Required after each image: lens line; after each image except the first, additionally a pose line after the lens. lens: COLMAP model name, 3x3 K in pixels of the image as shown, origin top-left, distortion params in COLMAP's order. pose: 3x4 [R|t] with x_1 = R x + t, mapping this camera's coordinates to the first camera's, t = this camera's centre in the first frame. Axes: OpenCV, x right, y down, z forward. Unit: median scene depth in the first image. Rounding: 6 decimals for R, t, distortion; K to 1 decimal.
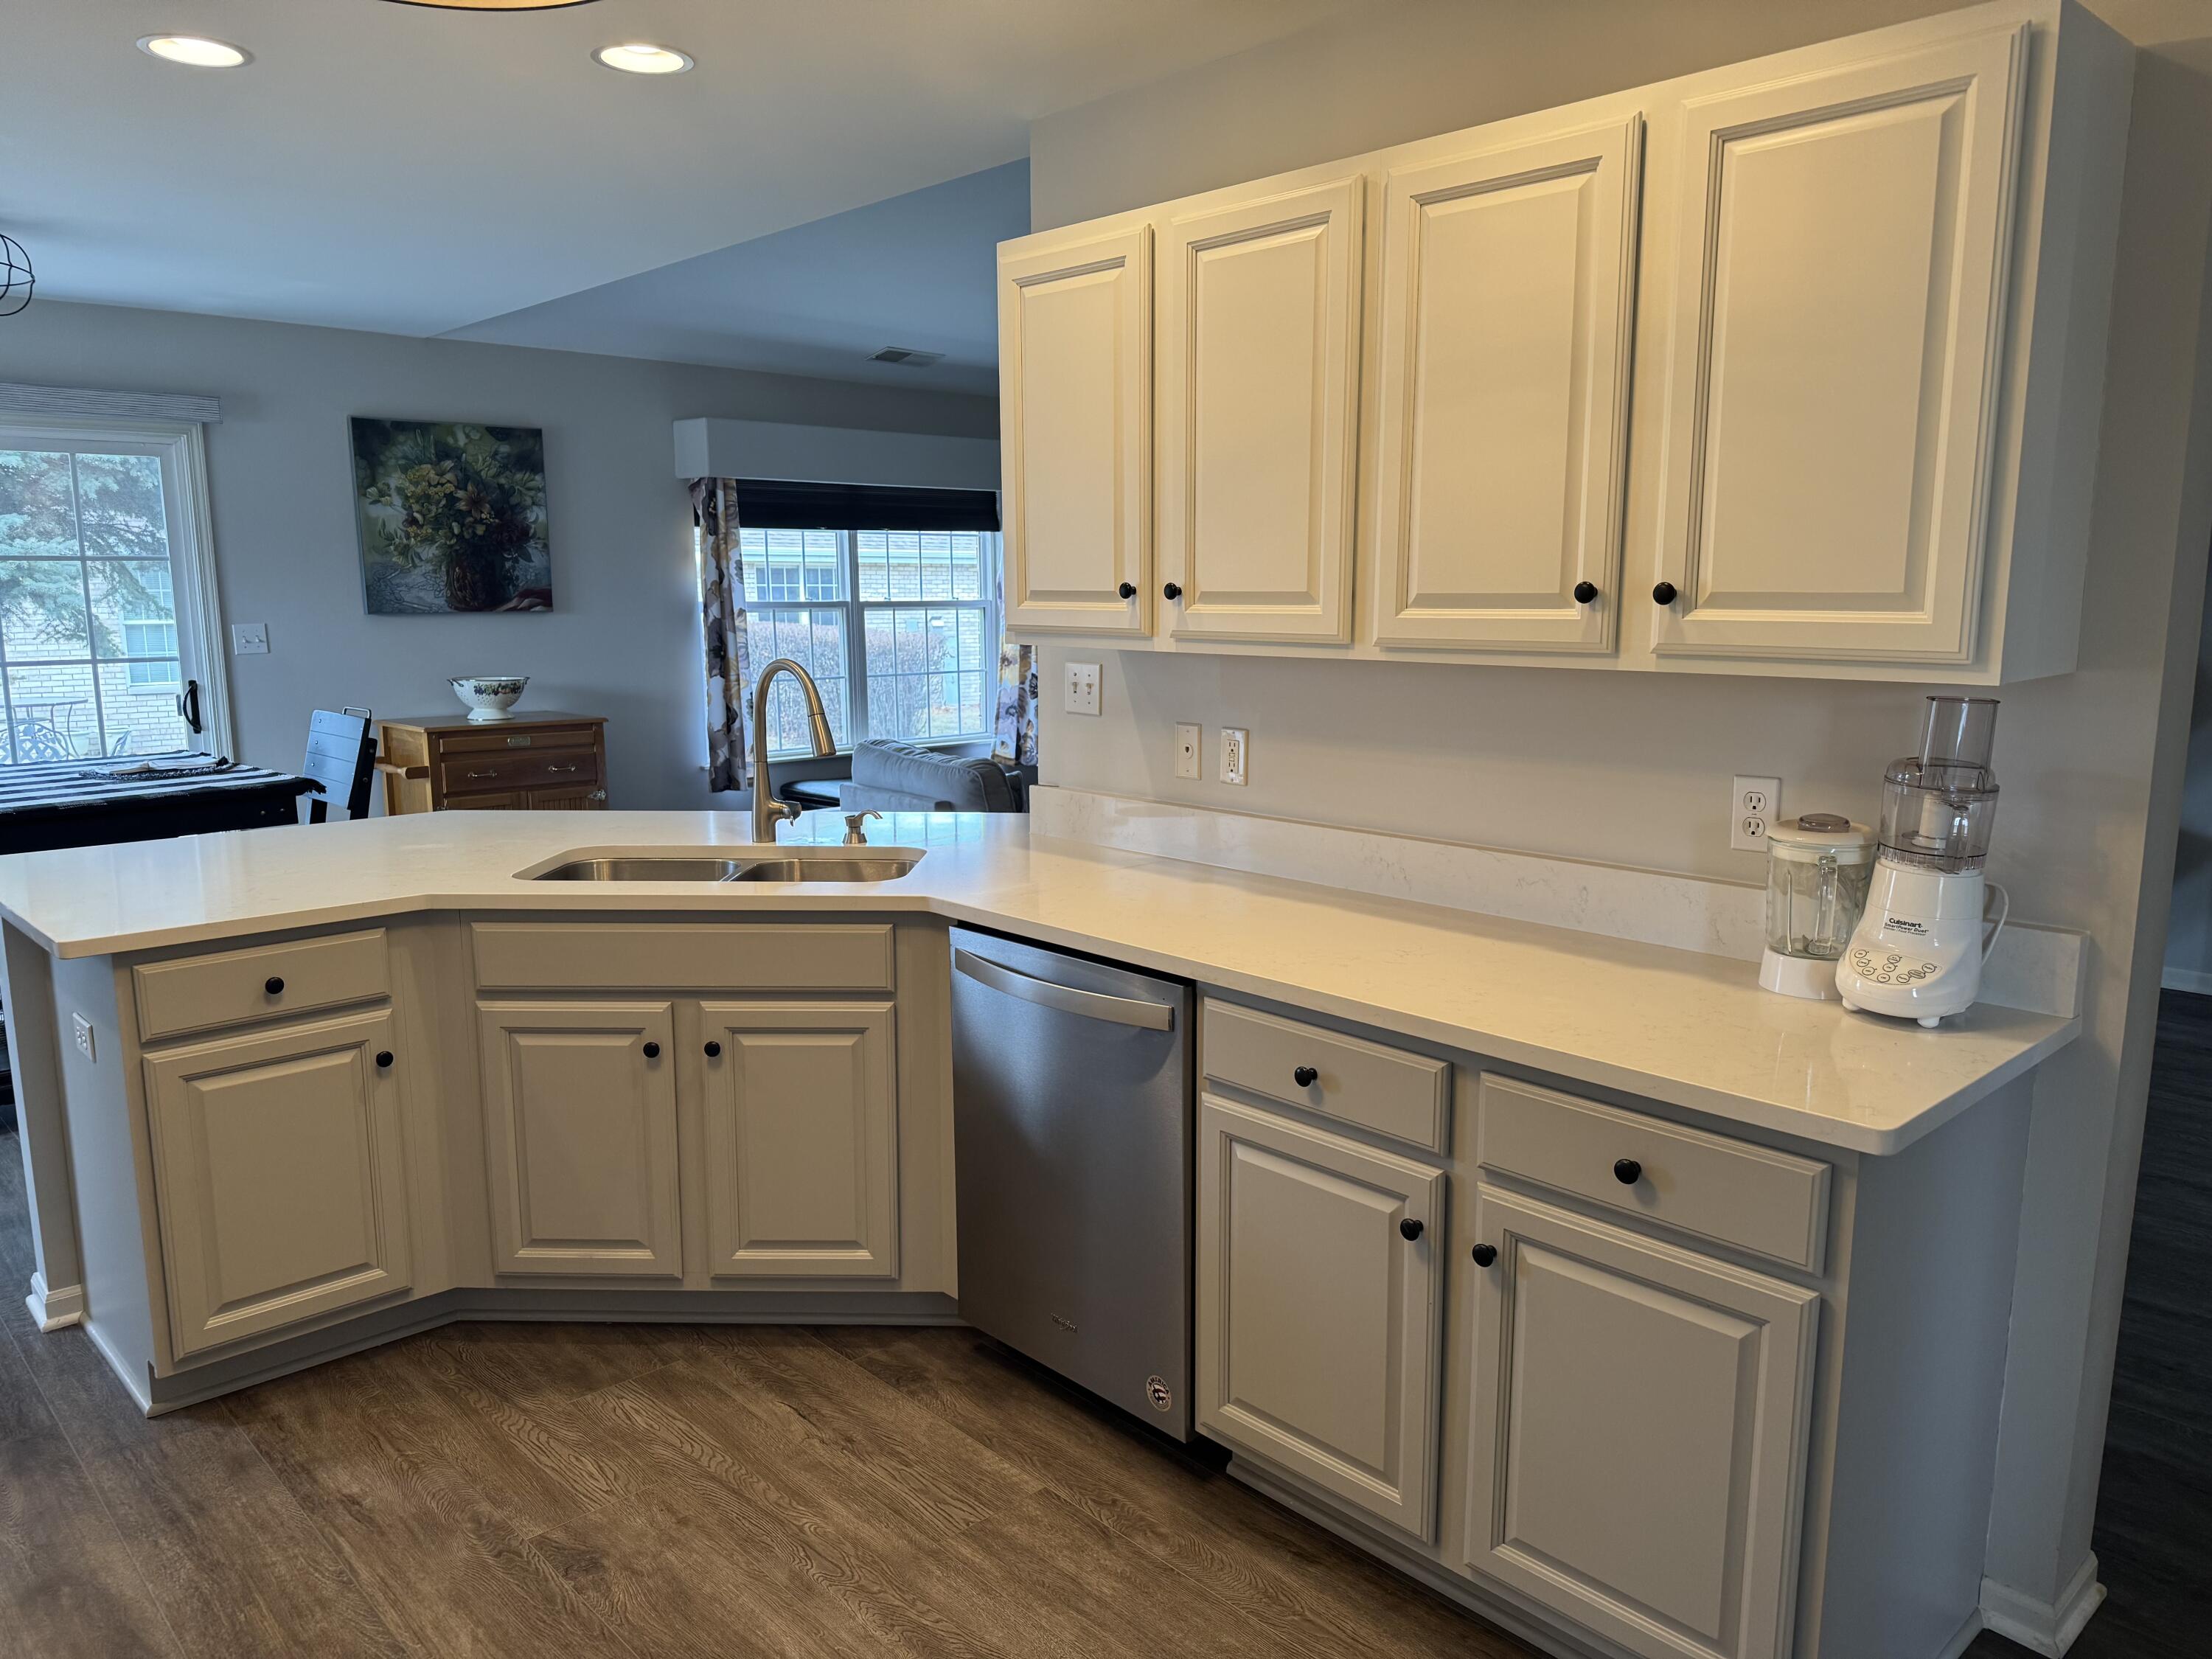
lens RADIAL K [[1559.4, 0, 1087.4], [0, 1559.4, 819.8], [0, 0, 1]] dist [0.056792, -0.056869]
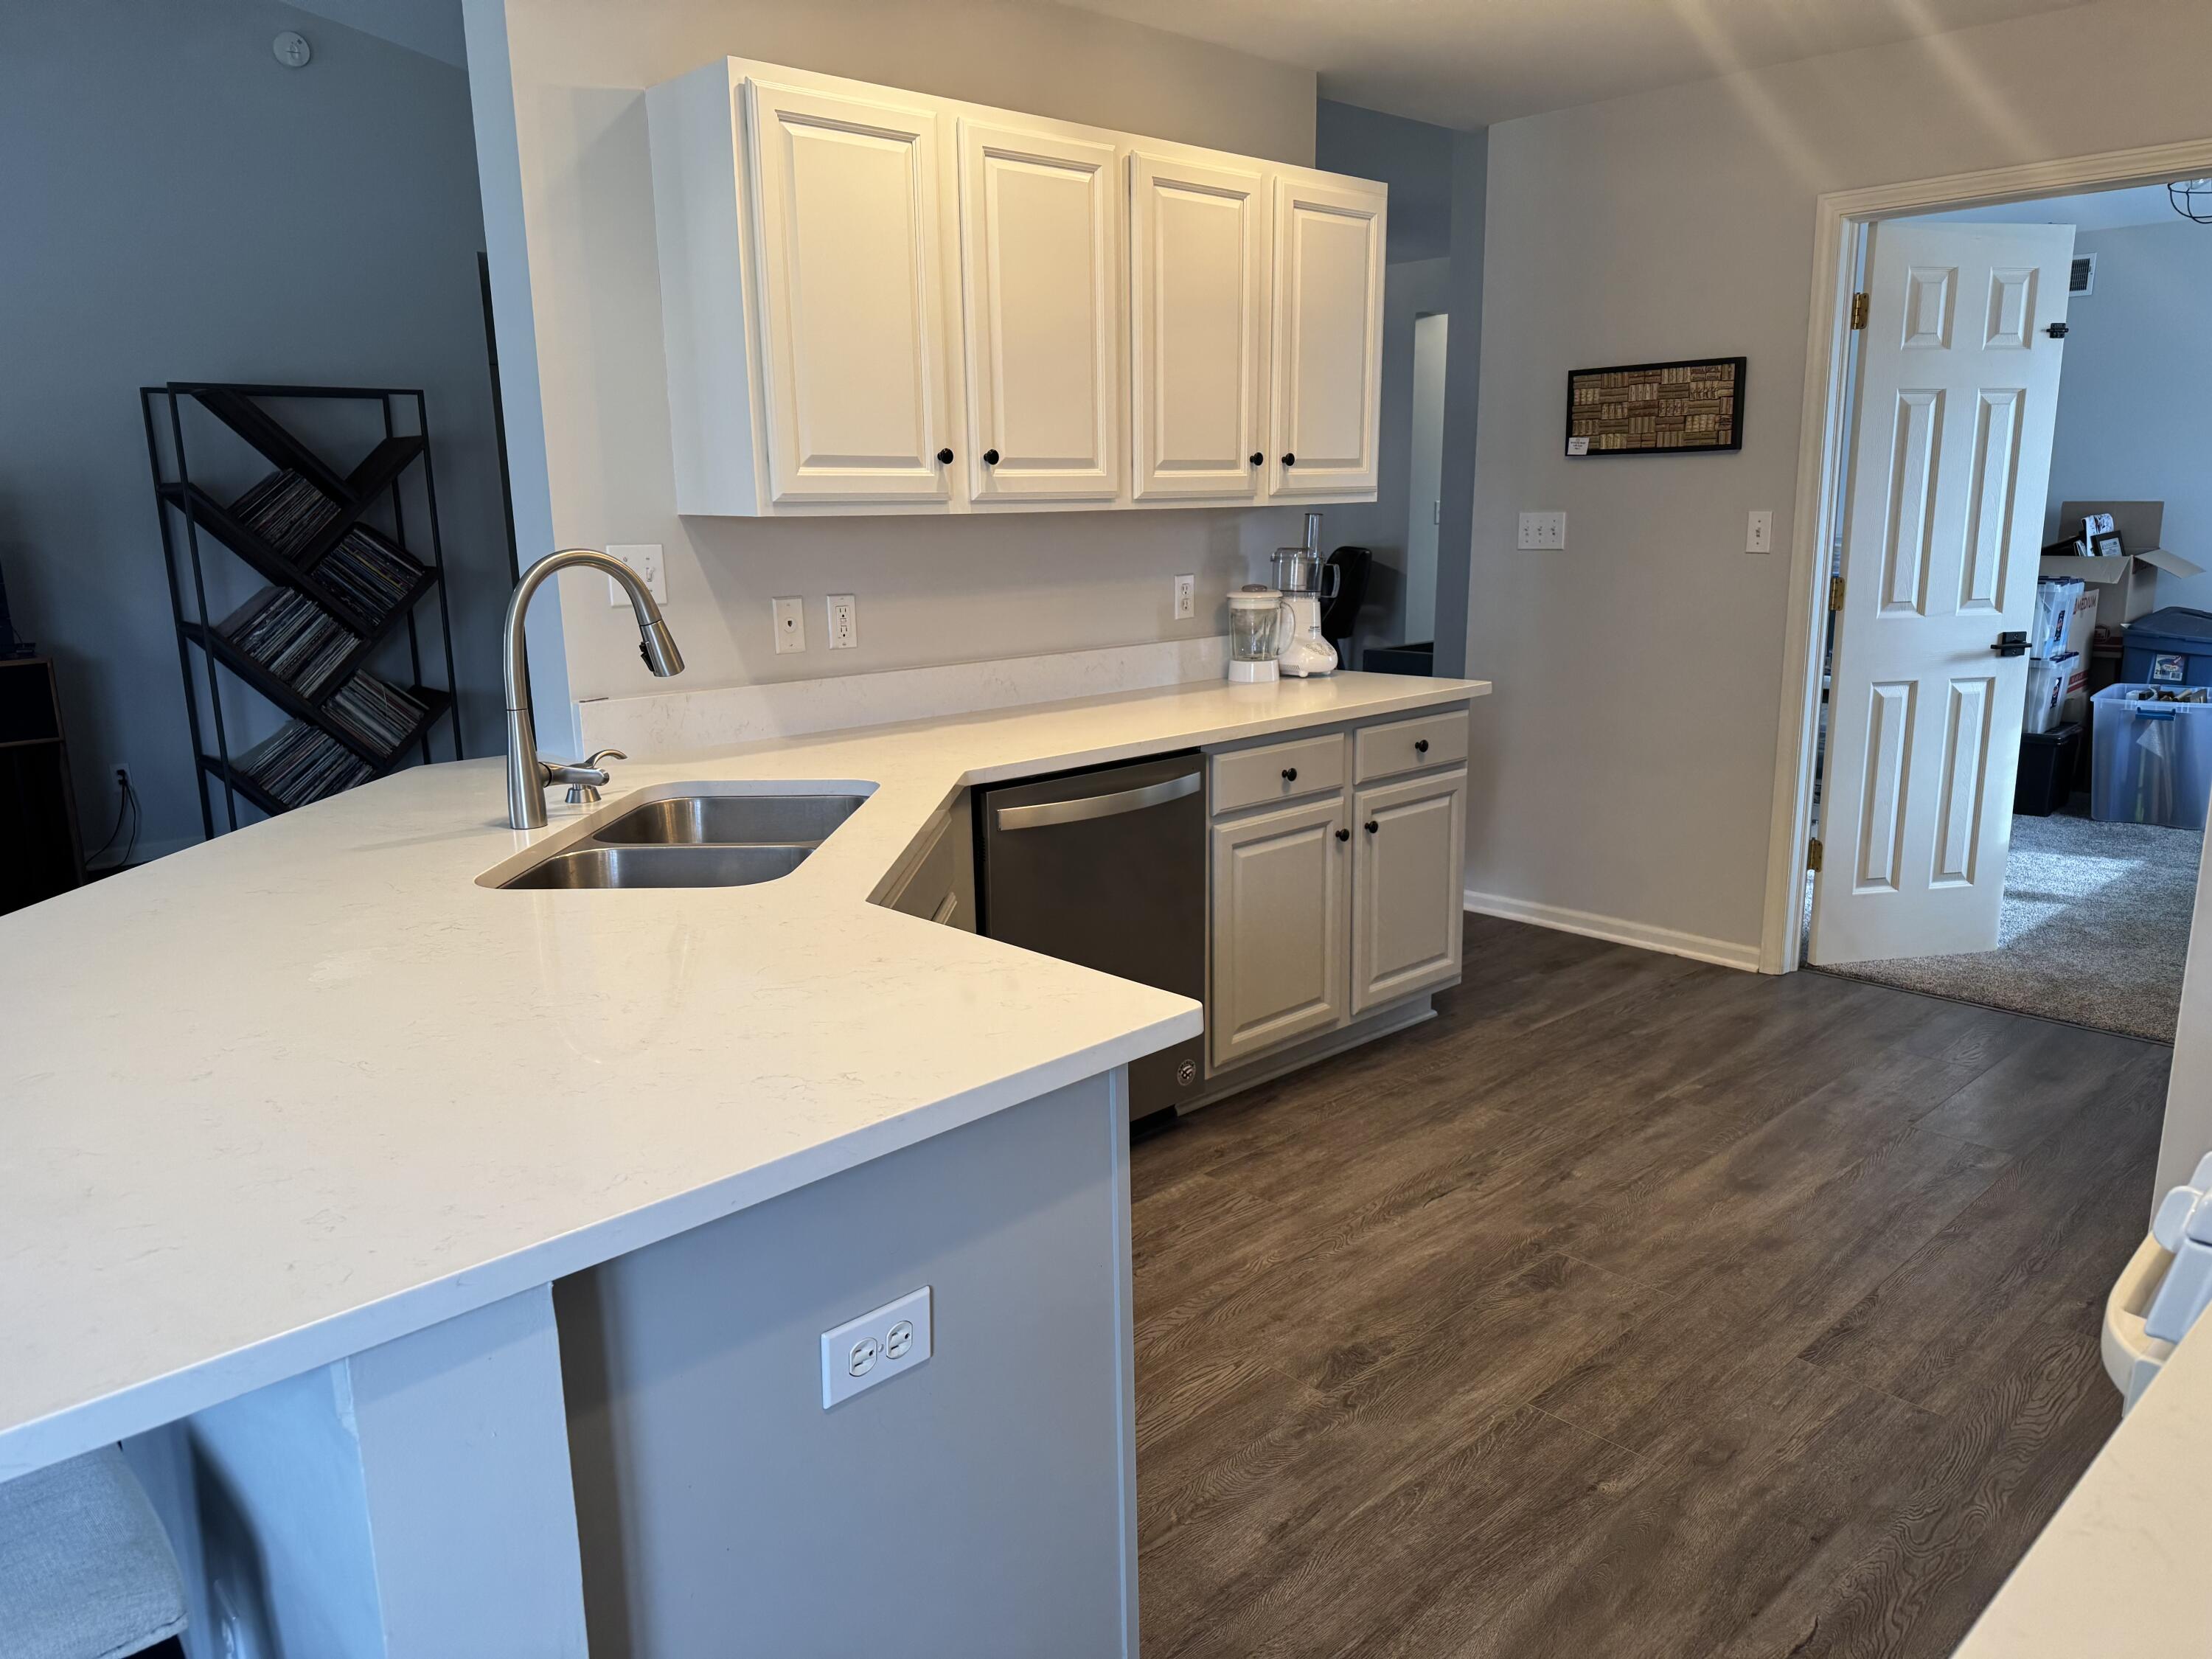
lens RADIAL K [[1559.4, 0, 1095.0], [0, 1559.4, 834.3], [0, 0, 1]] dist [0.056792, -0.056869]
pose [[-0.004054, -0.216062, 0.976371, -1.279625], [0.167119, 0.962502, 0.213687, -0.130921], [-0.985928, 0.164037, 0.032206, 1.071002]]
